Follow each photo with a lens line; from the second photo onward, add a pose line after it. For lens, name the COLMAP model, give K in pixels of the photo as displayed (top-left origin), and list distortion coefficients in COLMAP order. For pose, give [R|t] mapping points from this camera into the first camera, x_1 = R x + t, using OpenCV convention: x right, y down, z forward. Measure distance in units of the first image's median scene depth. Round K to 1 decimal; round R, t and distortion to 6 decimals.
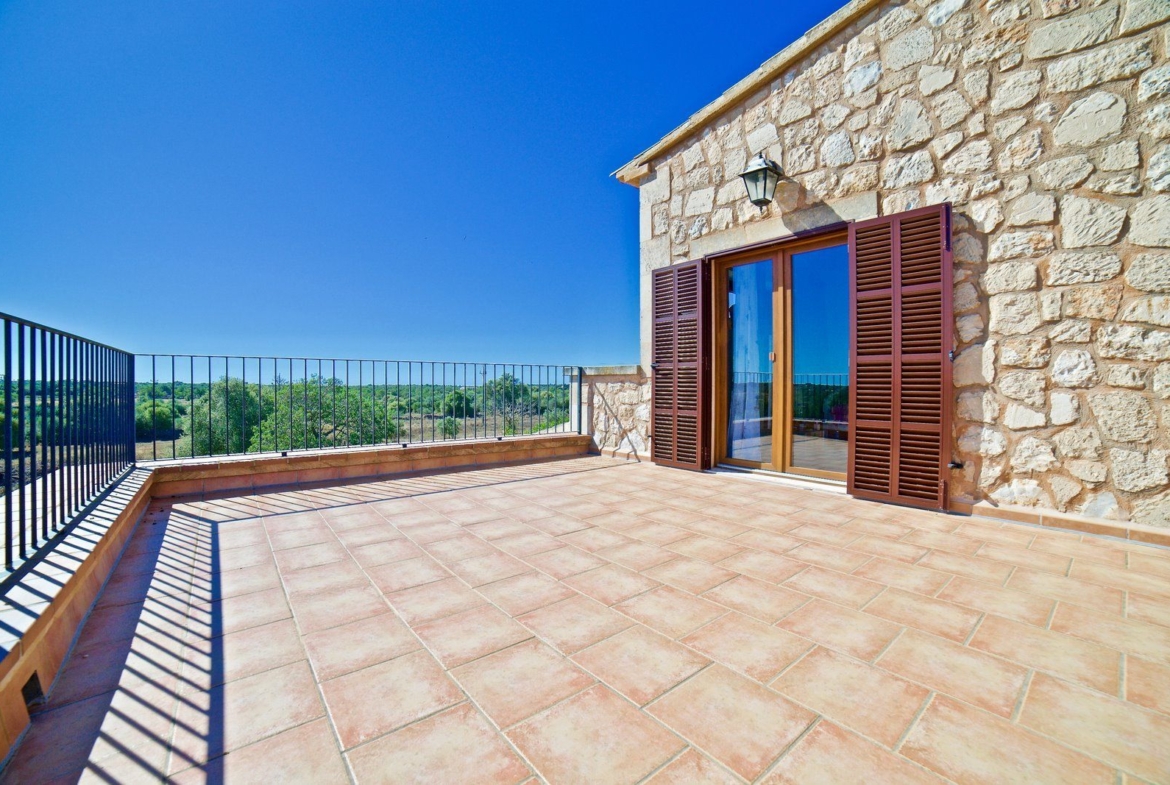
lens RADIAL K [[480.6, 0, 582.0], [0, 480.6, 391.5], [0, 0, 1]] dist [-0.101669, 0.038508]
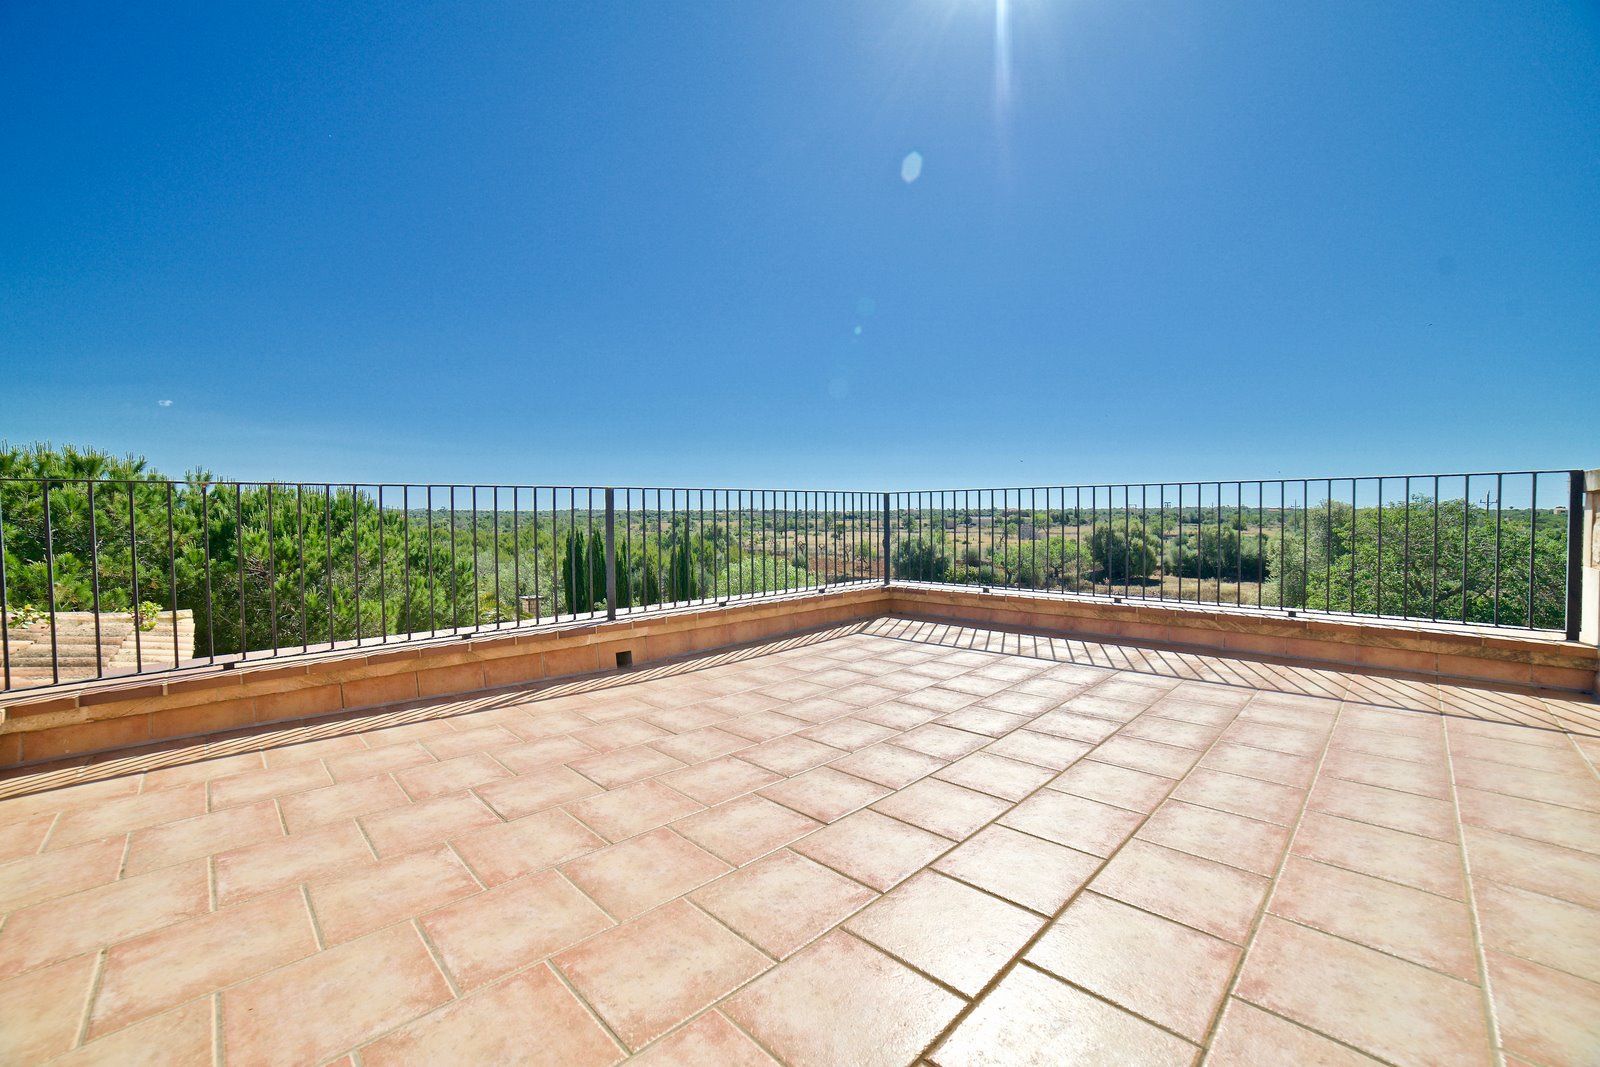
lens RADIAL K [[657.3, 0, 795.9], [0, 657.3, 532.1], [0, 0, 1]] dist [-0.101669, 0.038508]
pose [[0.088501, 0.021147, -0.995852, 1.268242], [-0.002241, 0.999776, 0.021032, -0.025055], [0.996074, 0.000370, 0.088528, 0.932223]]
